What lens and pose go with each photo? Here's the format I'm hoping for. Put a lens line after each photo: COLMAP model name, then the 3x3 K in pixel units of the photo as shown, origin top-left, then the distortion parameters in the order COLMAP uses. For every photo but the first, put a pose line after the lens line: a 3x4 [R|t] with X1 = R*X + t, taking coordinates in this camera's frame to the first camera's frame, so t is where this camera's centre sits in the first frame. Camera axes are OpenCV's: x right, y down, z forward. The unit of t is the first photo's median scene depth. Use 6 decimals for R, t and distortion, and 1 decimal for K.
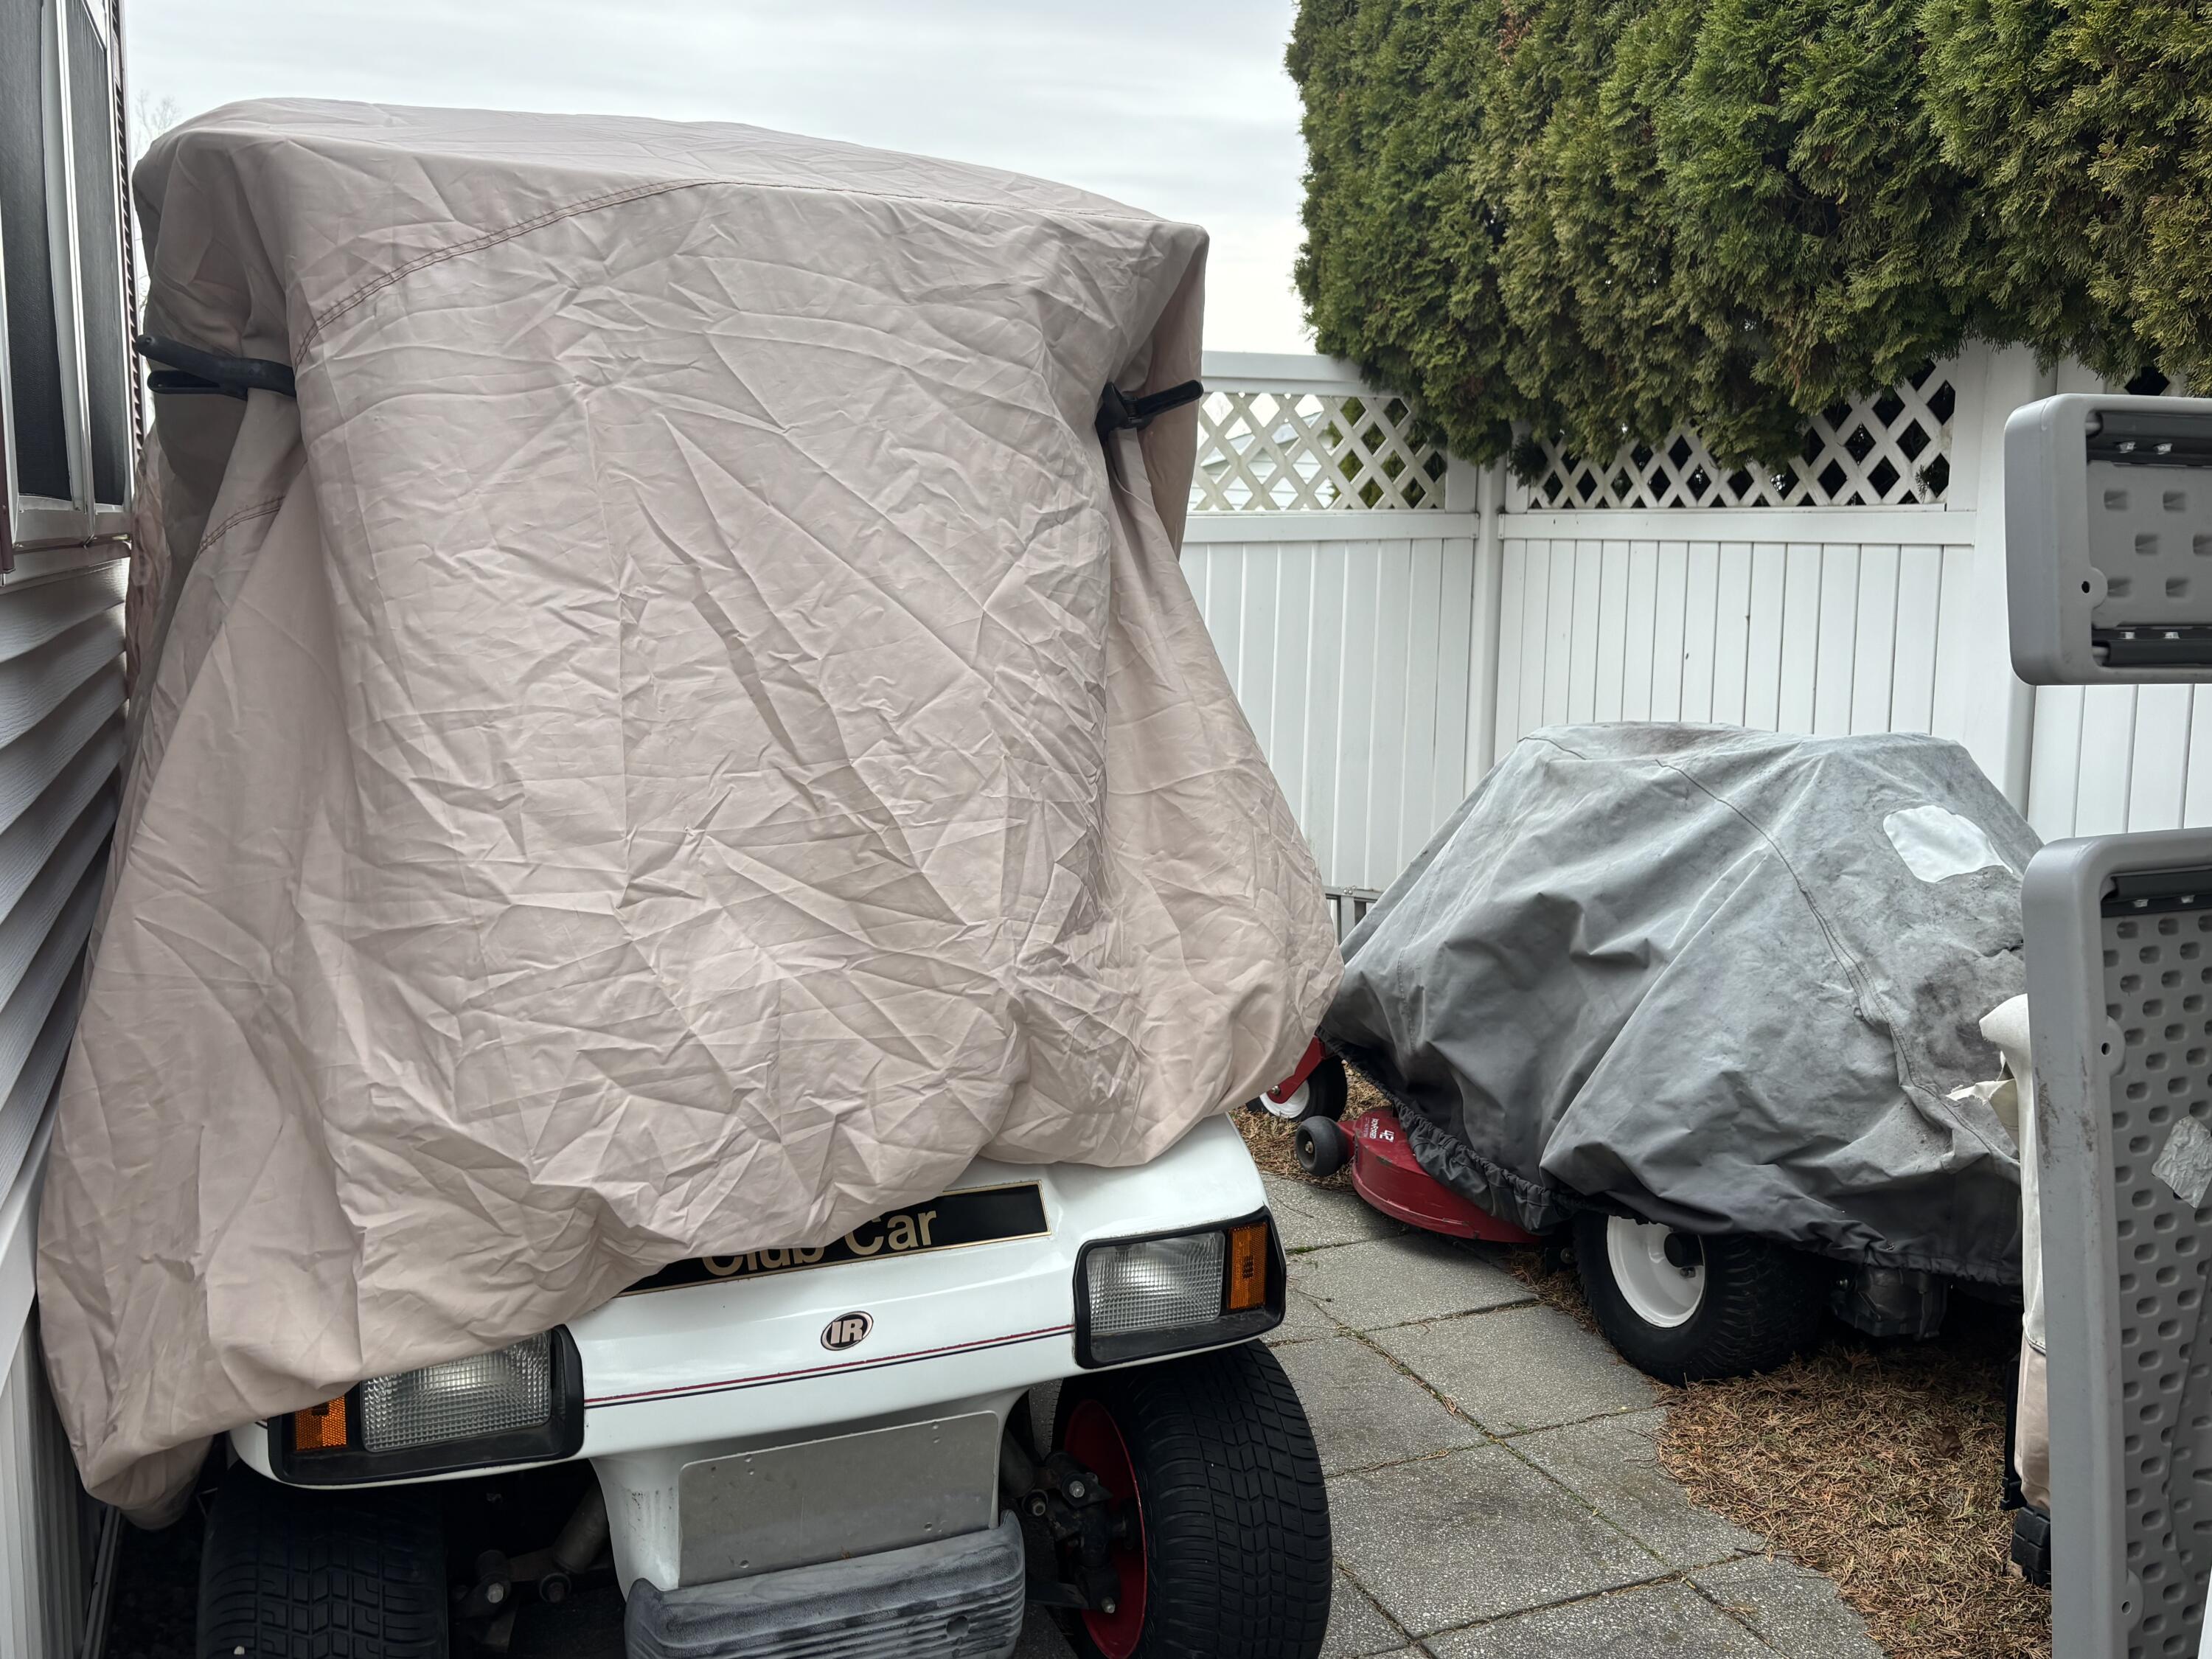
lens RADIAL K [[1972.1, 0, 1105.6], [0, 1972.1, 857.4], [0, 0, 1]] dist [-0.010150, 0.121444]
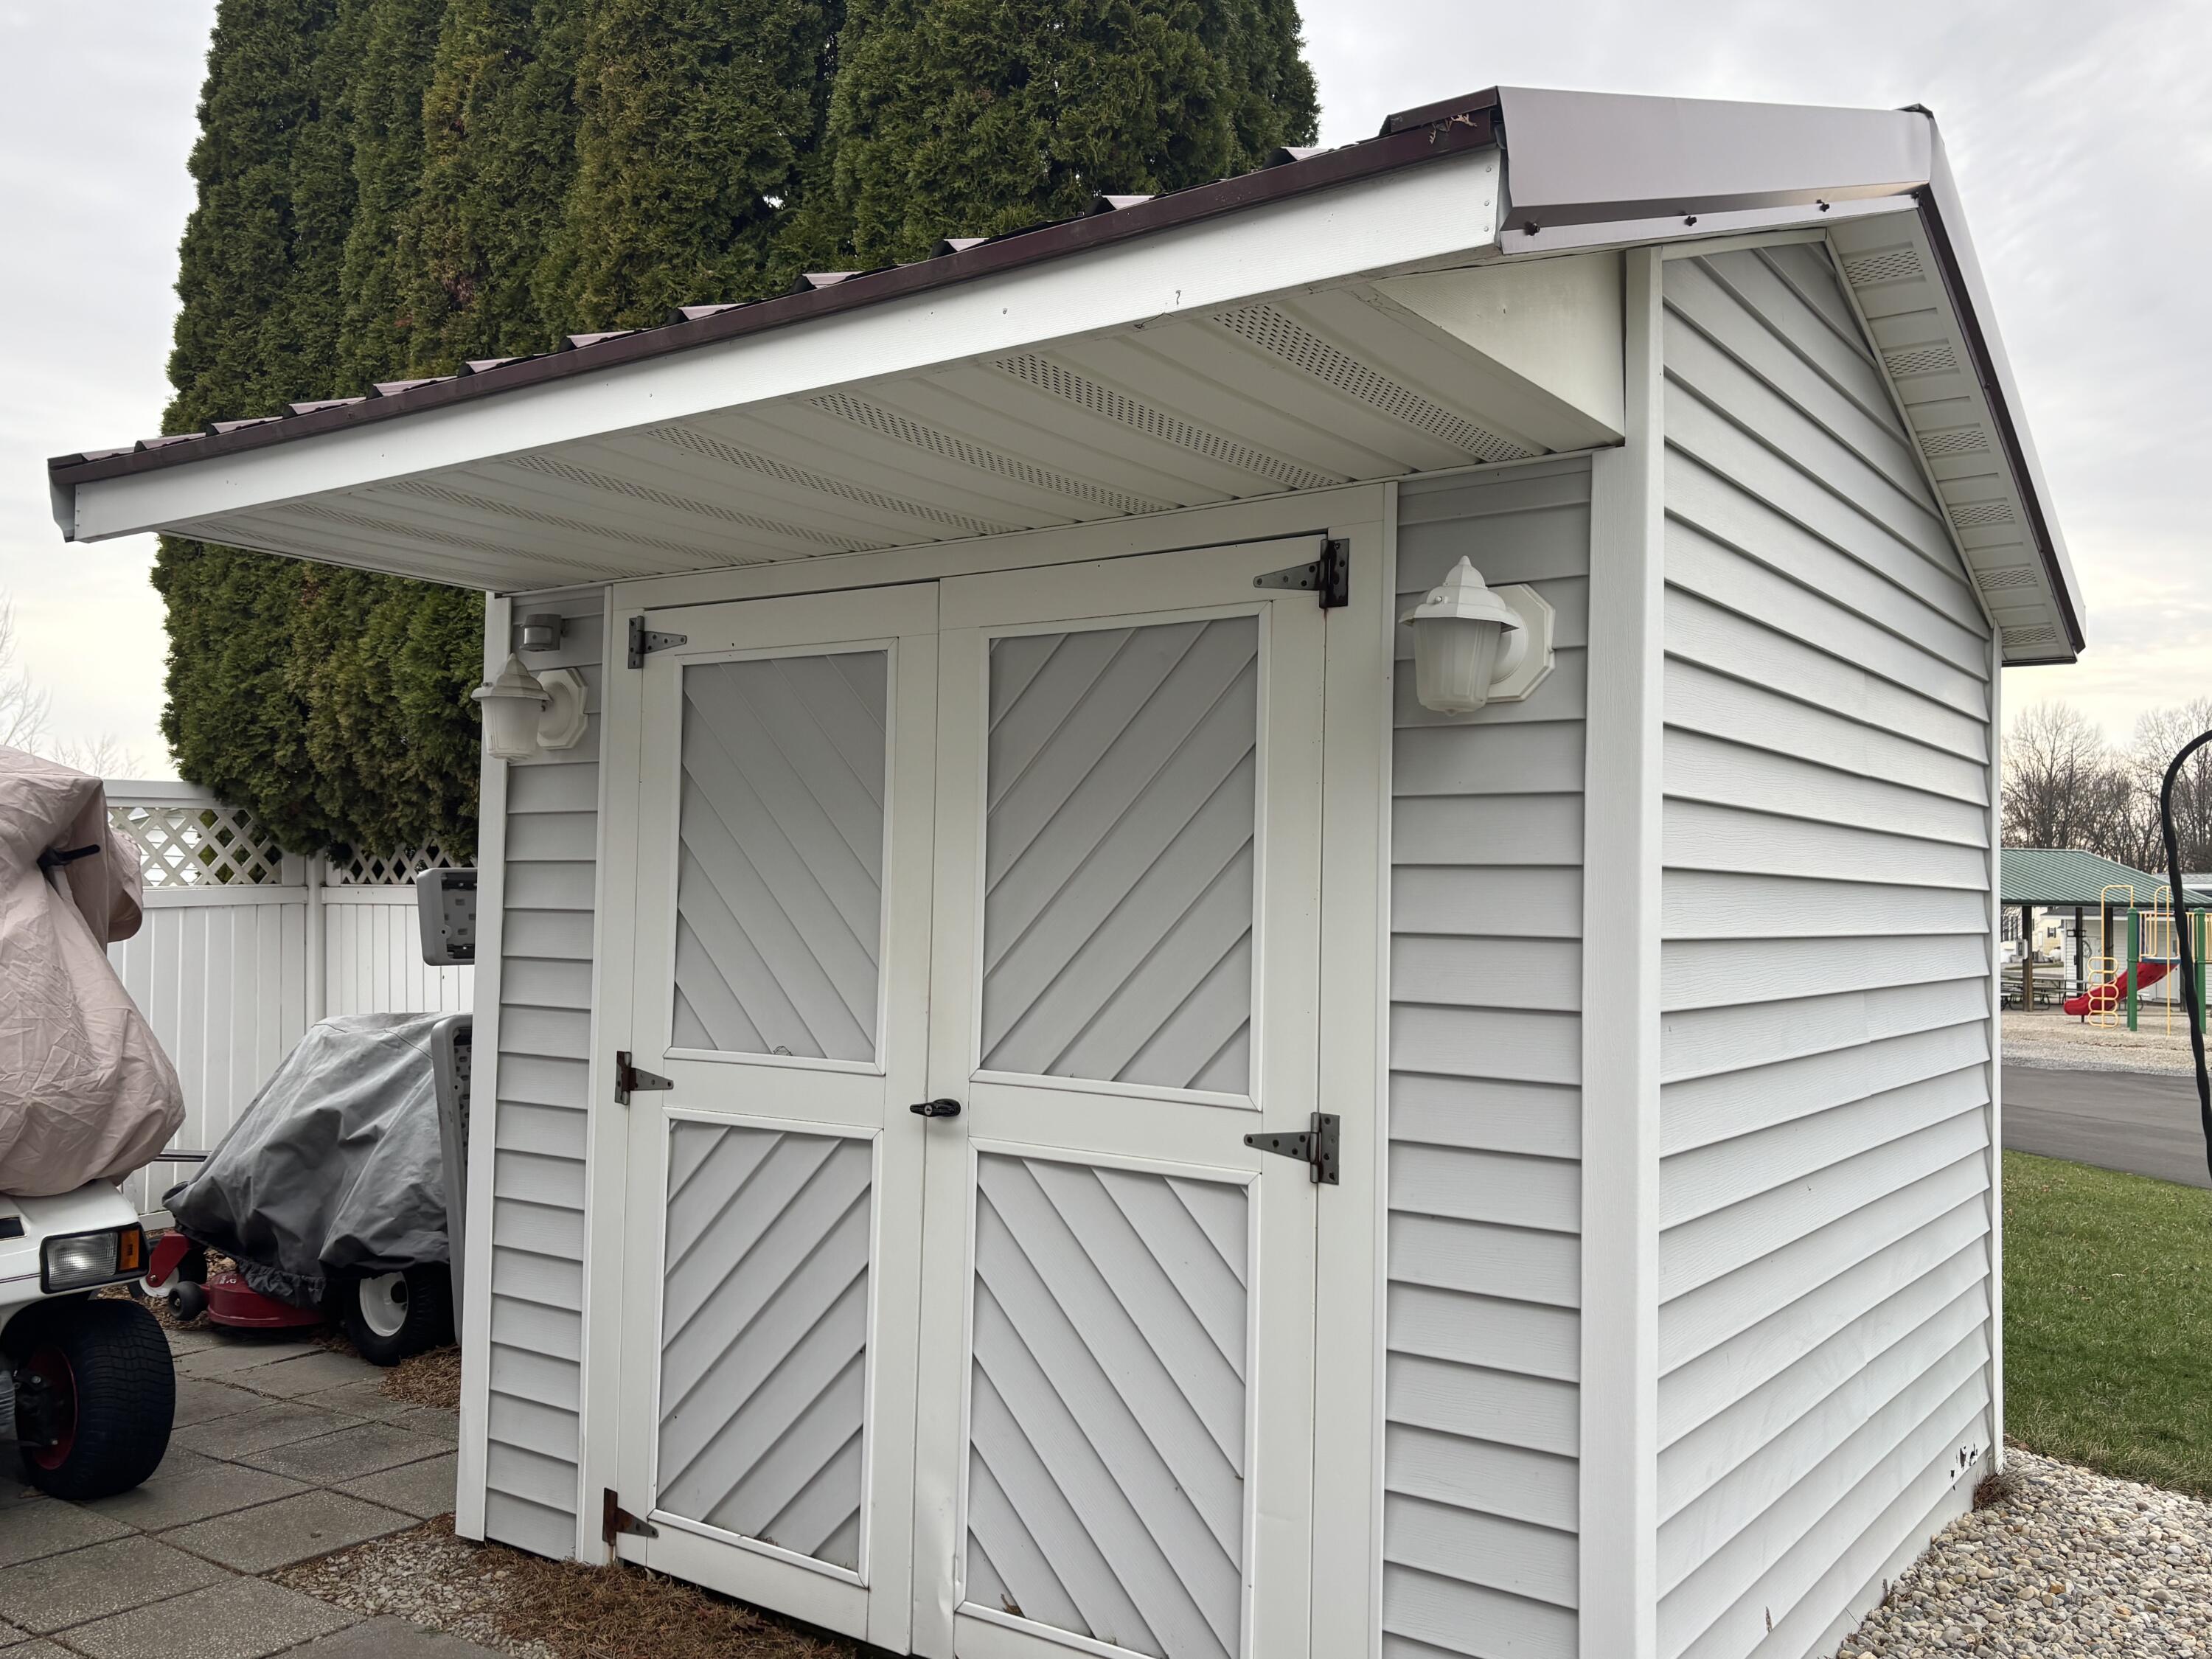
lens RADIAL K [[1972.1, 0, 1105.6], [0, 1972.1, 857.4], [0, 0, 1]] dist [-0.010150, 0.121444]
pose [[0.863371, -0.001828, 0.504567, -0.050329], [0.089058, 0.984846, -0.148819, 0.098489], [-0.496648, 0.173422, 0.850450, -0.715736]]
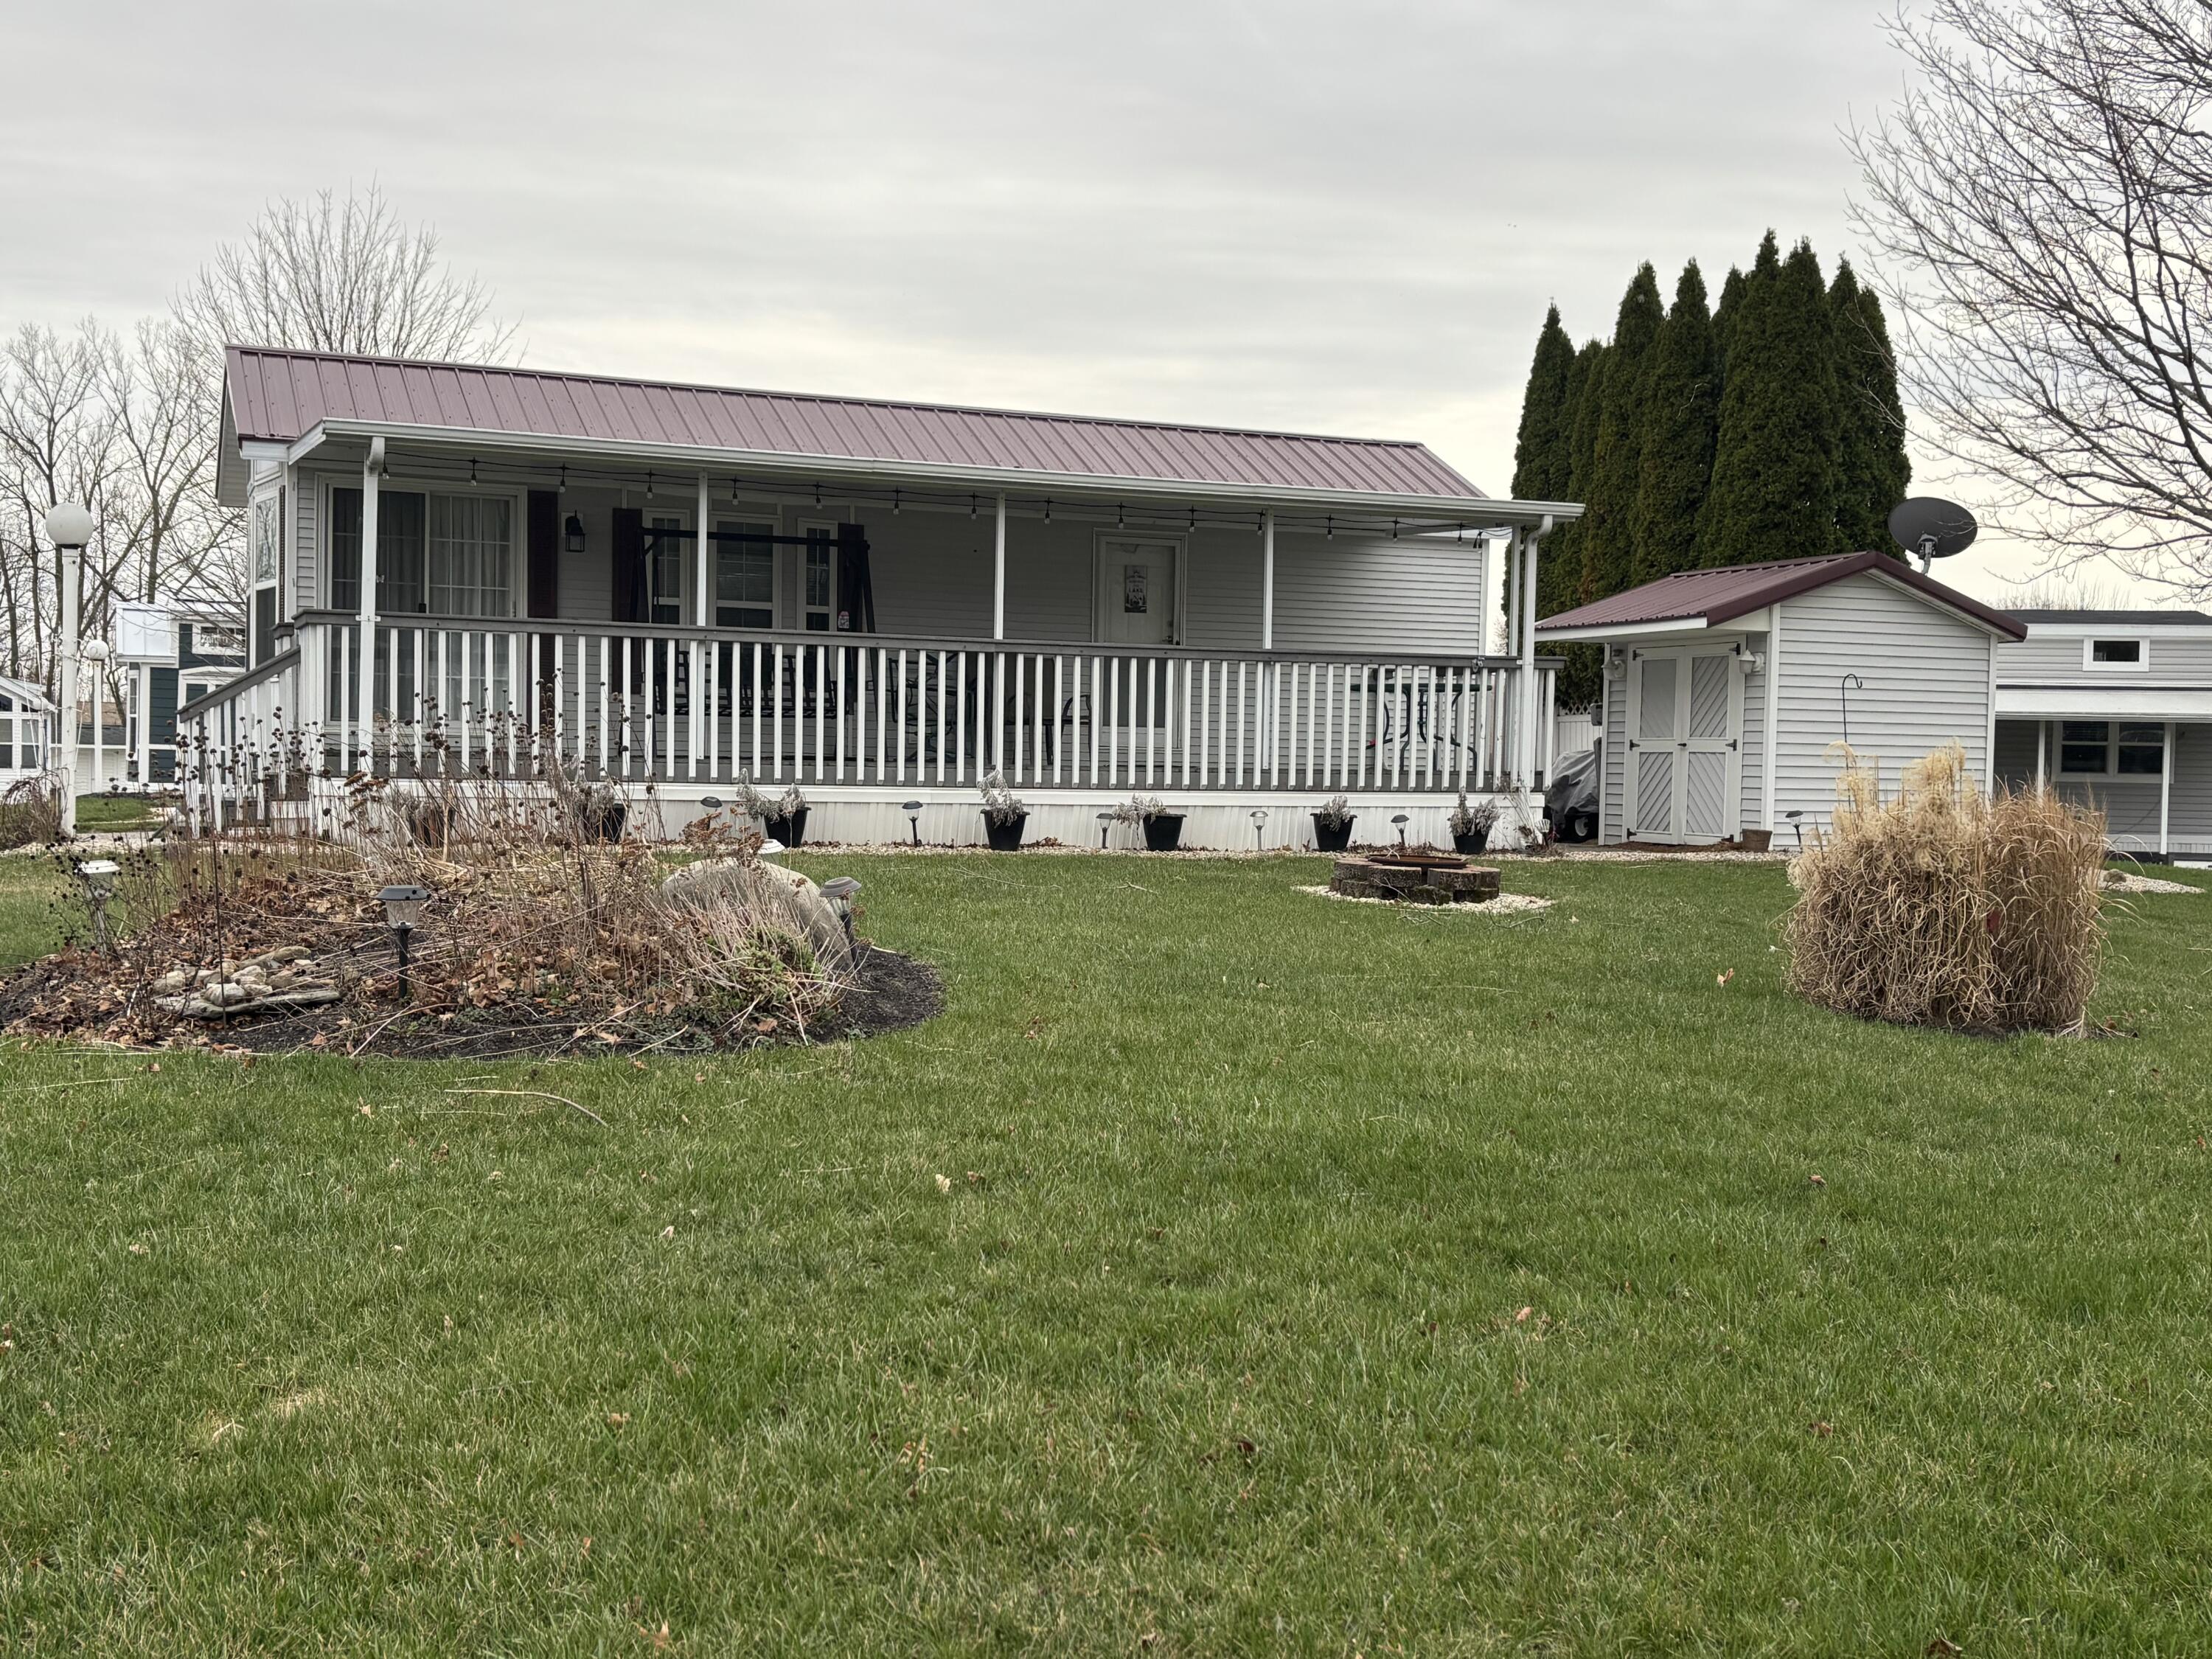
lens RADIAL K [[2394.6, 0, 1106.0], [0, 2394.6, 829.5], [0, 0, 1]] dist [0.066715, -0.001122]
pose [[0.999934, -0.008509, -0.007705, -0.936468], [0.007399, 0.990943, -0.134077, 0.959190], [0.008776, 0.134011, 0.990941, -5.215492]]
